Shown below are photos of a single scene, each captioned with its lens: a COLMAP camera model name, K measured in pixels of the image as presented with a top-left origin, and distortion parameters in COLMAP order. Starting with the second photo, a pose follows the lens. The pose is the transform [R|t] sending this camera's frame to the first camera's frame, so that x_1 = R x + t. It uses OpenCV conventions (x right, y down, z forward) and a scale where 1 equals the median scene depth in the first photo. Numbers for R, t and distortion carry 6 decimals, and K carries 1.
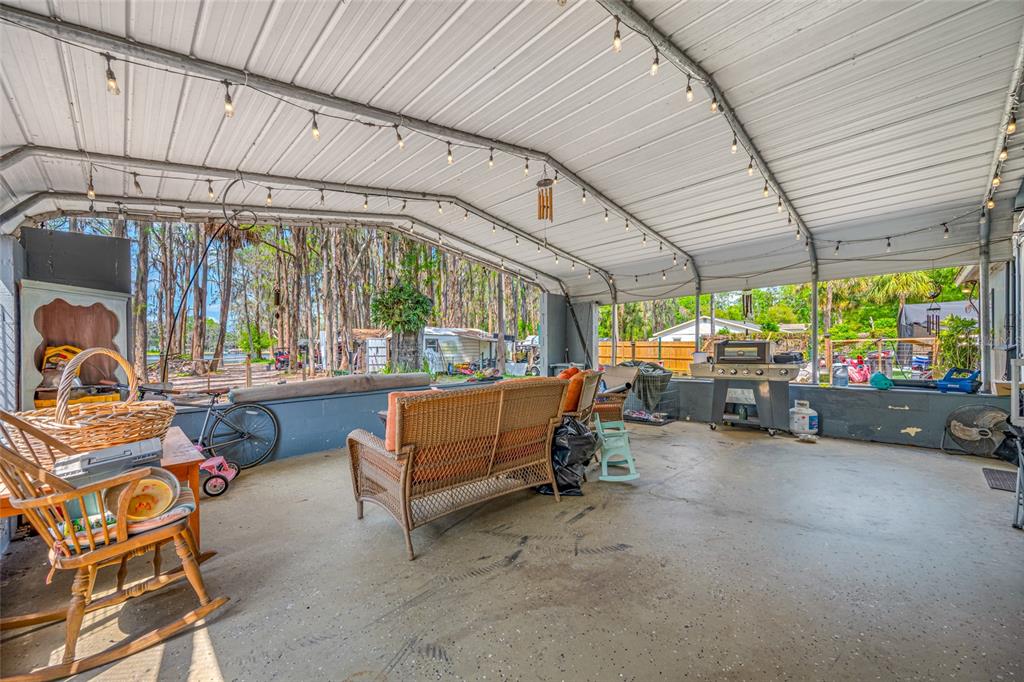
lens RADIAL K [[401.2, 0, 516.1], [0, 401.2, 343.8], [0, 0, 1]] dist [-0.001218, 0.000353]
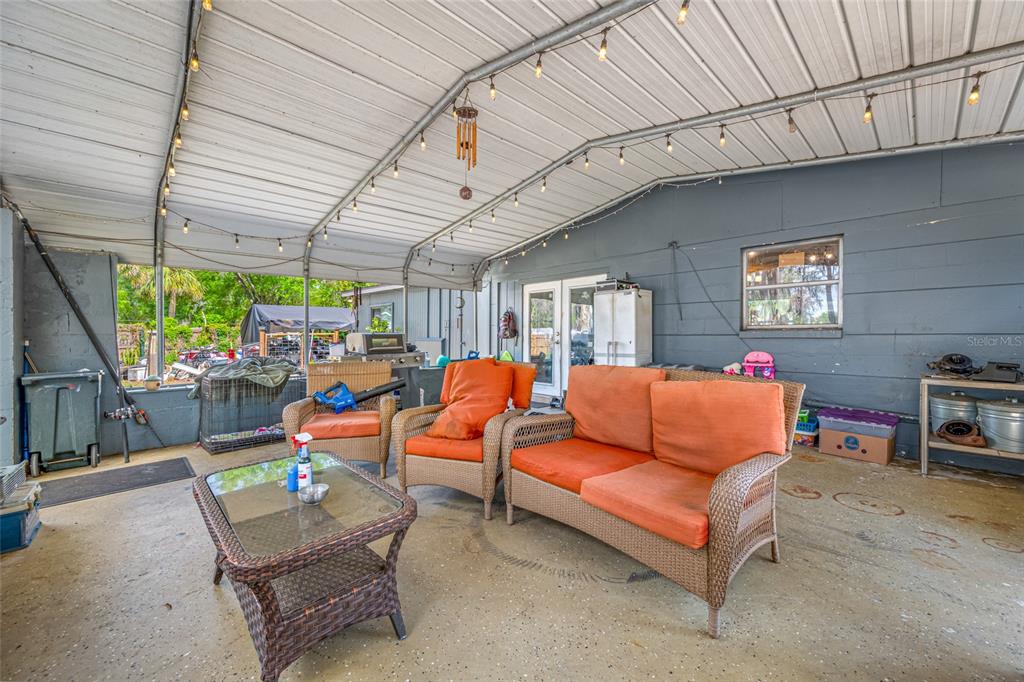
lens RADIAL K [[401.2, 0, 515.5], [0, 401.2, 339.2], [0, 0, 1]] dist [-0.001218, 0.000353]
pose [[0.008853, 0.005980, 0.999943, -1.131461], [-0.003645, 0.999976, -0.005948, 0.039659], [-0.999954, -0.003592, 0.008875, 1.521656]]
